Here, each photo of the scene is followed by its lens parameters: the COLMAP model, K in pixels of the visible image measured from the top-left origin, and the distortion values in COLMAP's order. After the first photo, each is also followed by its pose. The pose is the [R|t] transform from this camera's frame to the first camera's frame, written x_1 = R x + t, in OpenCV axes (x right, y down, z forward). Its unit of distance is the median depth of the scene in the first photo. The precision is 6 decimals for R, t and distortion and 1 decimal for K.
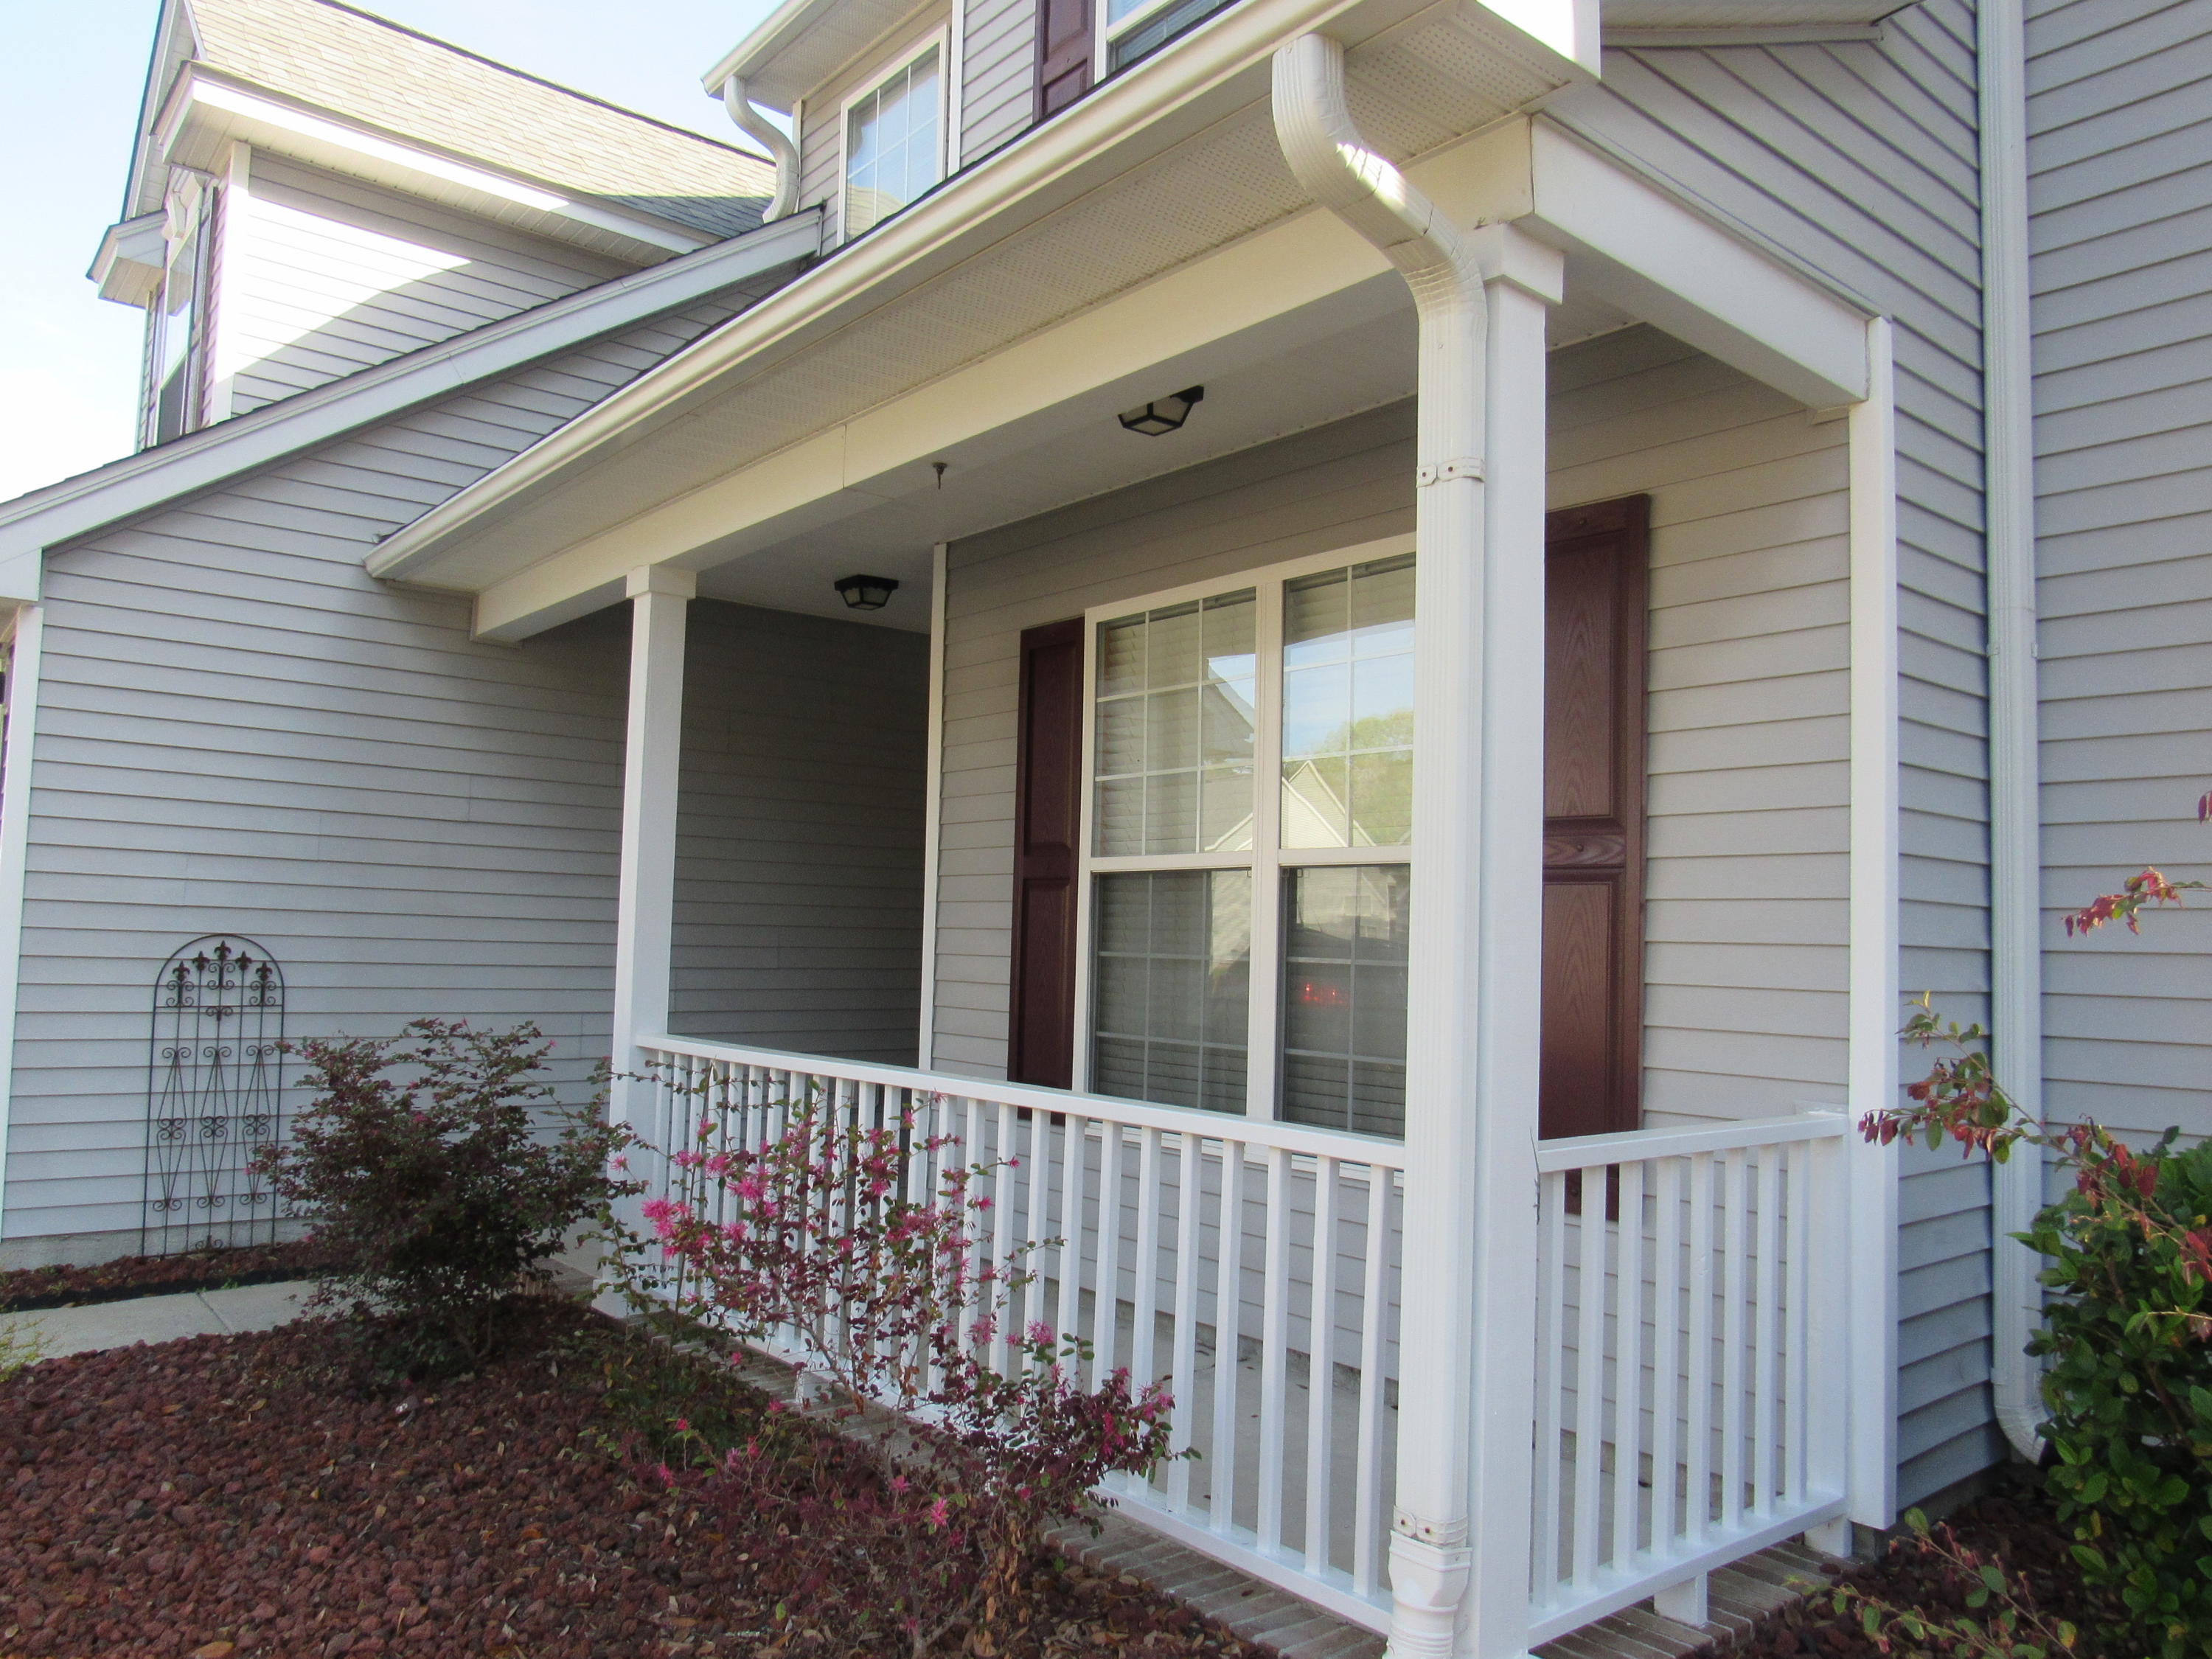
lens RADIAL K [[1576.5, 0, 1101.3], [0, 1576.5, 822.4], [0, 0, 1]] dist [-0.019436, 0.007492]
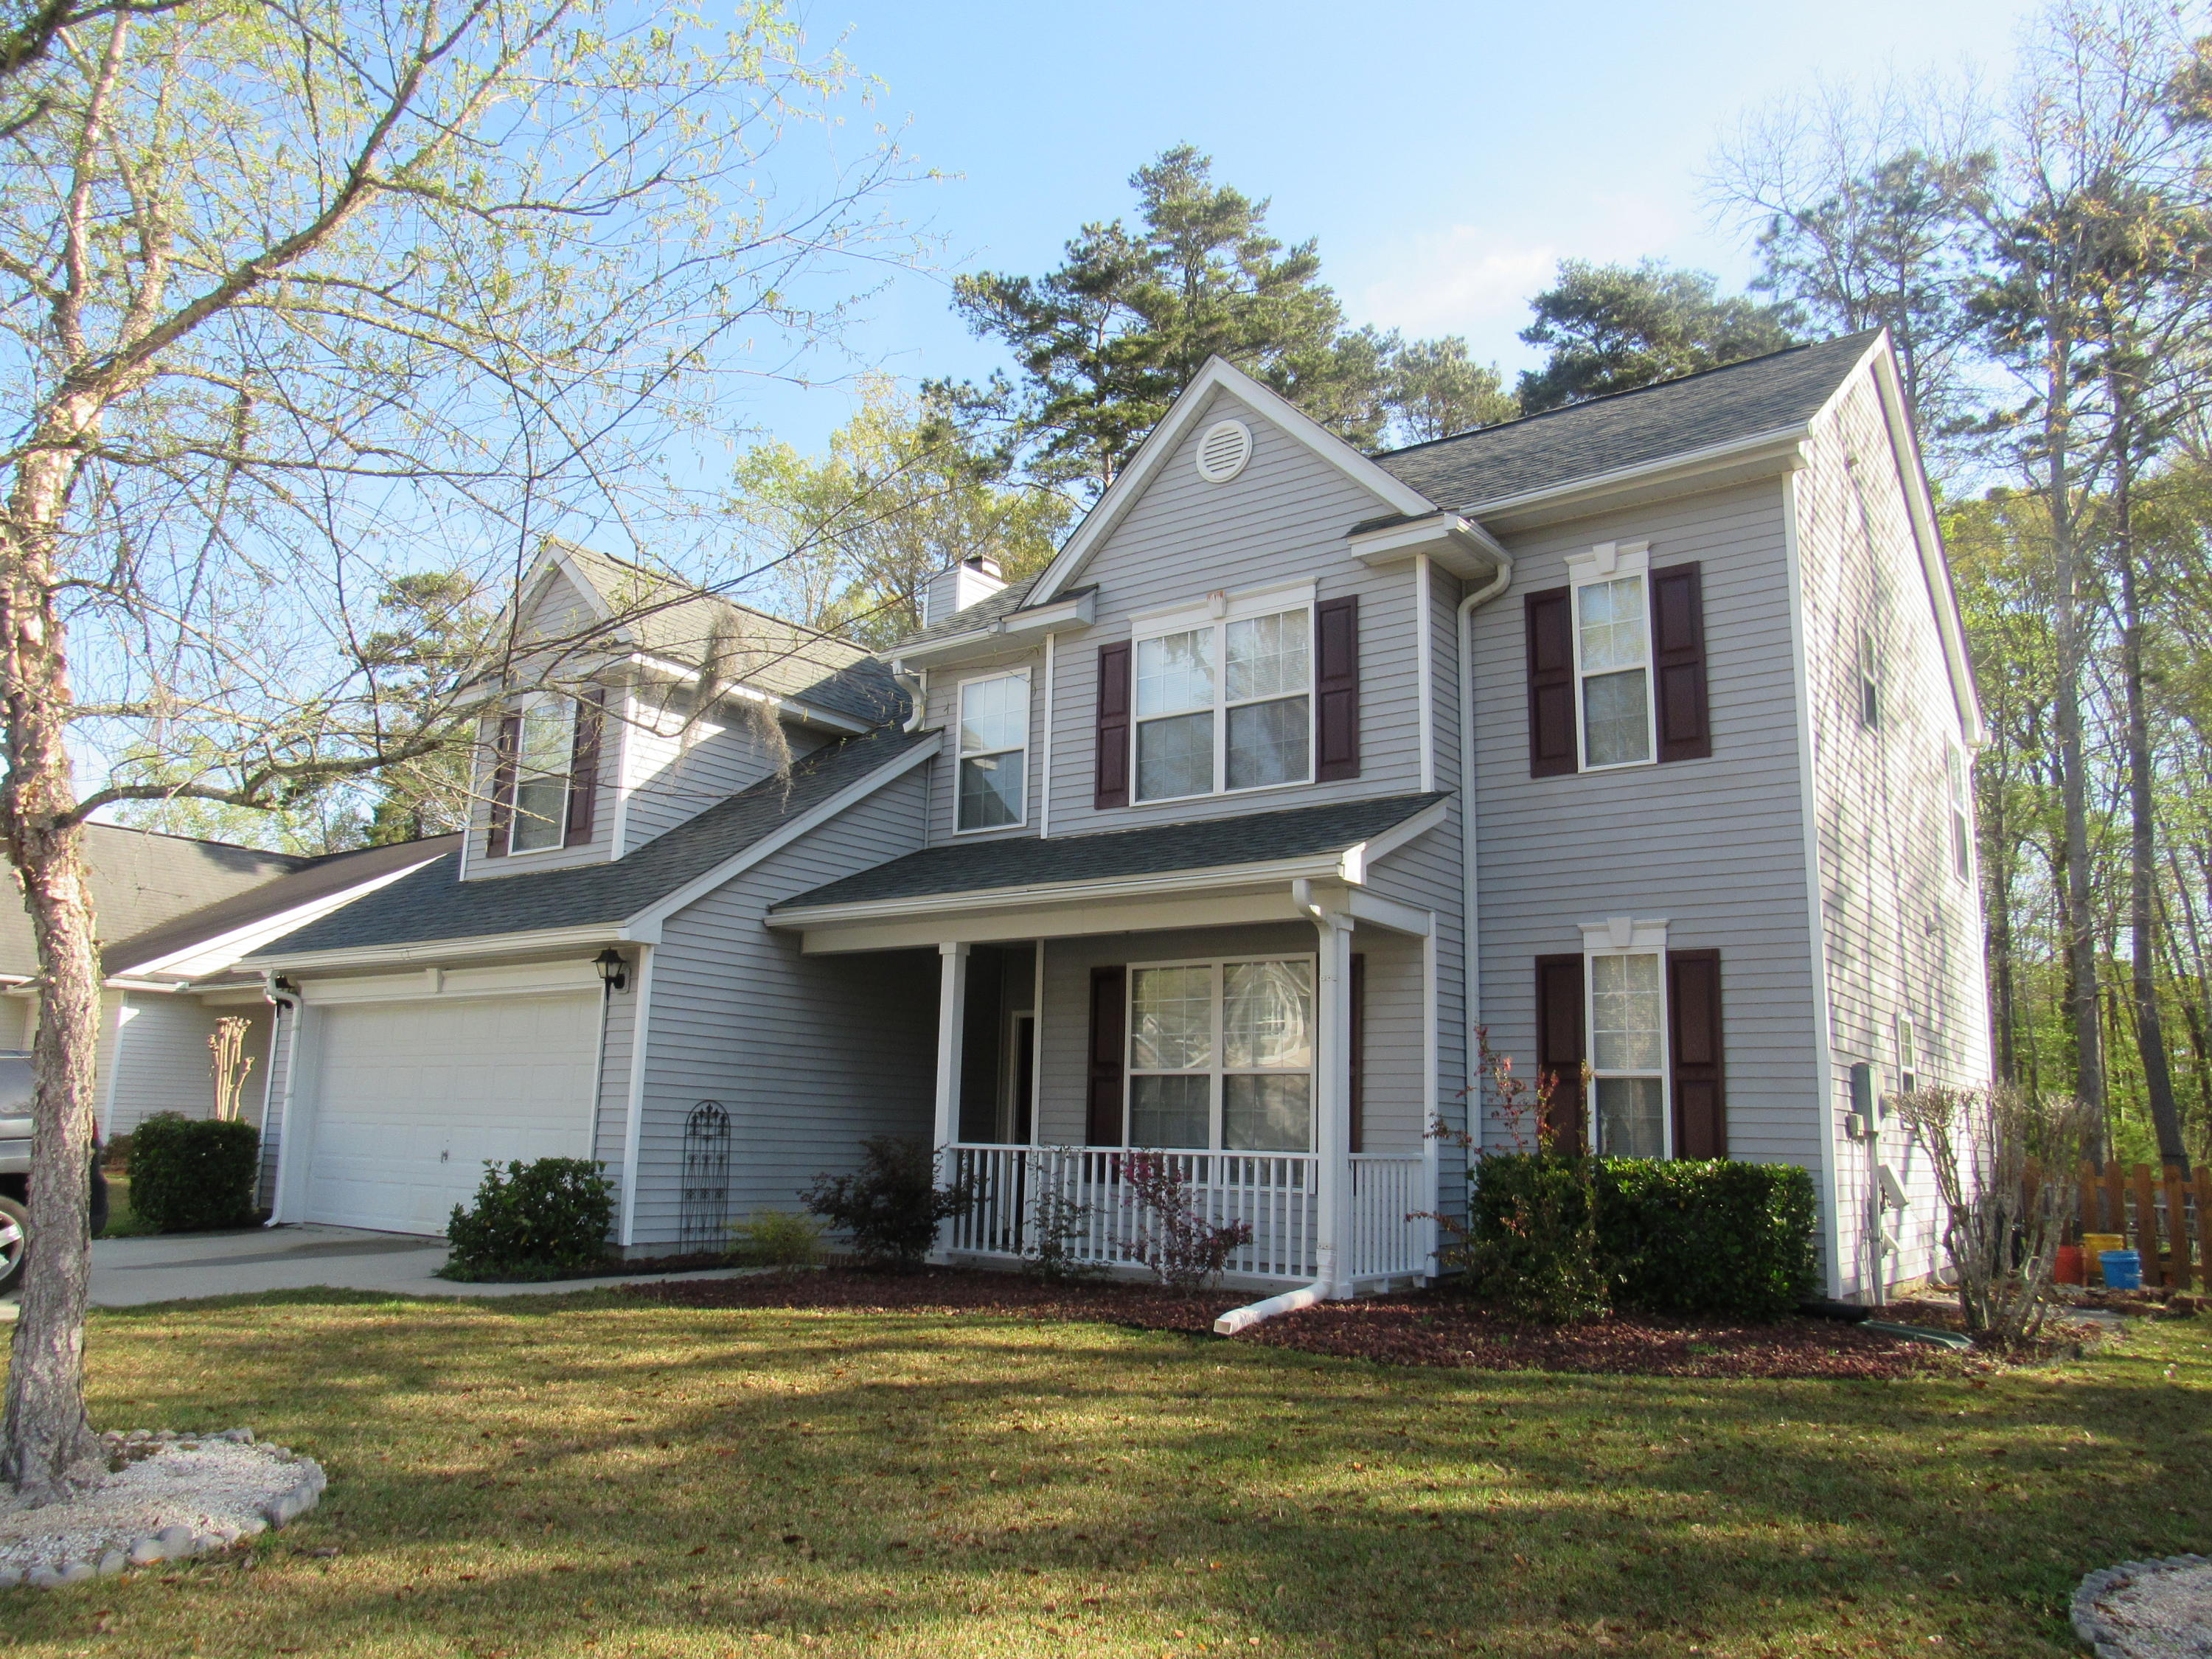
lens RADIAL K [[1576.5, 0, 1111.5], [0, 1576.5, 835.5], [0, 0, 1]] dist [-0.019436, 0.007492]
pose [[0.970746, 0.044253, 0.235994, -0.572212], [-0.017932, 0.993486, -0.112535, -0.055391], [-0.239437, 0.105011, 0.965216, -1.240212]]
